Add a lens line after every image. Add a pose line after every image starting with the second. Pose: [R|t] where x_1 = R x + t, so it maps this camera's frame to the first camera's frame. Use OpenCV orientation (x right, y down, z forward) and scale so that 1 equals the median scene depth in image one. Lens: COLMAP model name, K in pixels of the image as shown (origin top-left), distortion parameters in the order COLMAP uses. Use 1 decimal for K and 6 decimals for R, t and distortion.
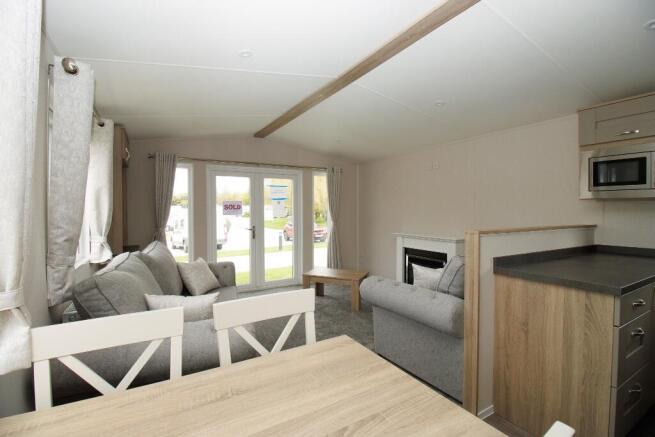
lens RADIAL K [[303.3, 0, 327.5], [0, 303.3, 218.5], [0, 0, 1]] dist [-0.001361, -0.000255]
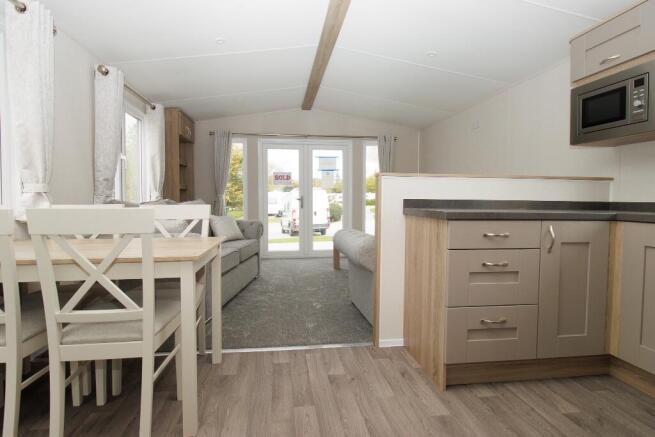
lens RADIAL K [[351.6, 0, 327.5], [0, 351.6, 218.5], [0, 0, 1]] dist [0.003796, 0.000613]
pose [[0.925976, 0.026671, -0.376640, 0.366596], [-0.016291, 0.999395, 0.030717, 0.078248], [0.377232, -0.022307, 0.925850, -0.113225]]
